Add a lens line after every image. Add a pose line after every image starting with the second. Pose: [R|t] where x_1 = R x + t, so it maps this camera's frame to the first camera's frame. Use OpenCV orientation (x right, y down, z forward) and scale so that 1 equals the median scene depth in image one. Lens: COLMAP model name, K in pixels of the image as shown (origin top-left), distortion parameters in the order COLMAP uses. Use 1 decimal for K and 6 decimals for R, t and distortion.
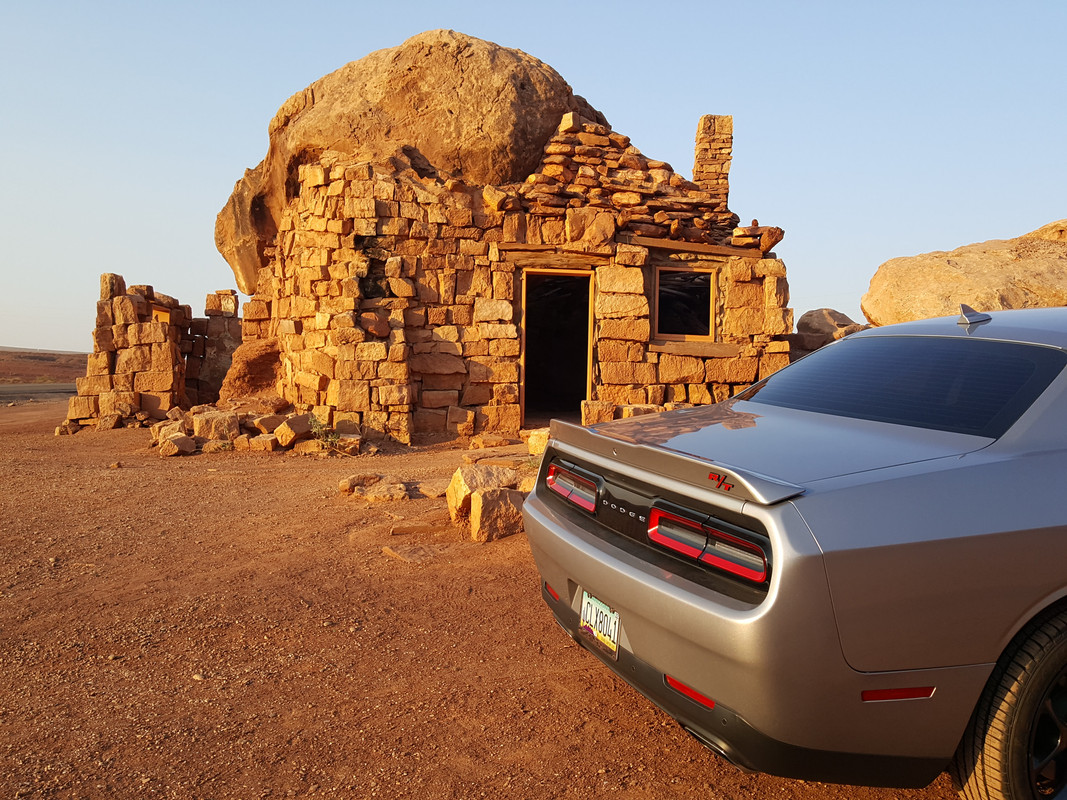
lens RADIAL K [[1075.8, 0, 545.7], [0, 1075.8, 428.7], [0, 0, 1]] dist [0.077928, 0.000000]
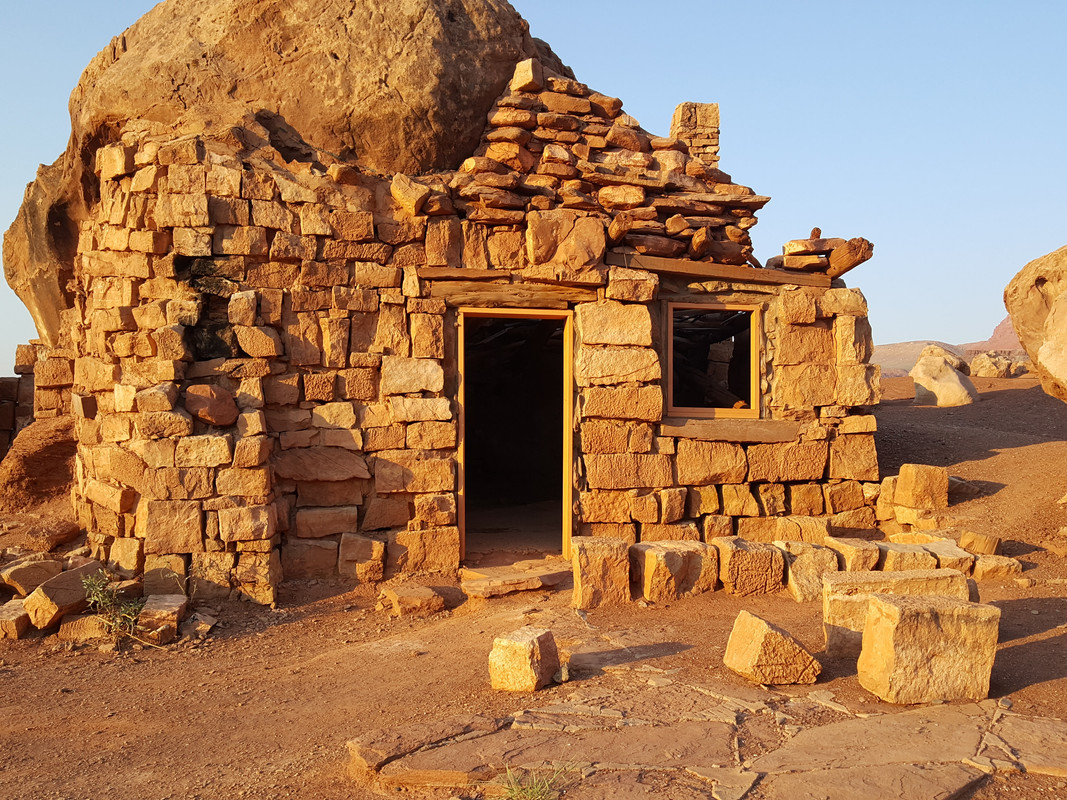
lens RADIAL K [[1075.8, 0, 544.1], [0, 1075.8, 433.8], [0, 0, 1]] dist [0.077928, 0.000000]
pose [[0.996924, -0.021270, 0.075438, -0.020269], [0.023200, 0.999423, -0.024809, -0.059424], [-0.074867, 0.026483, 0.996842, 0.378102]]
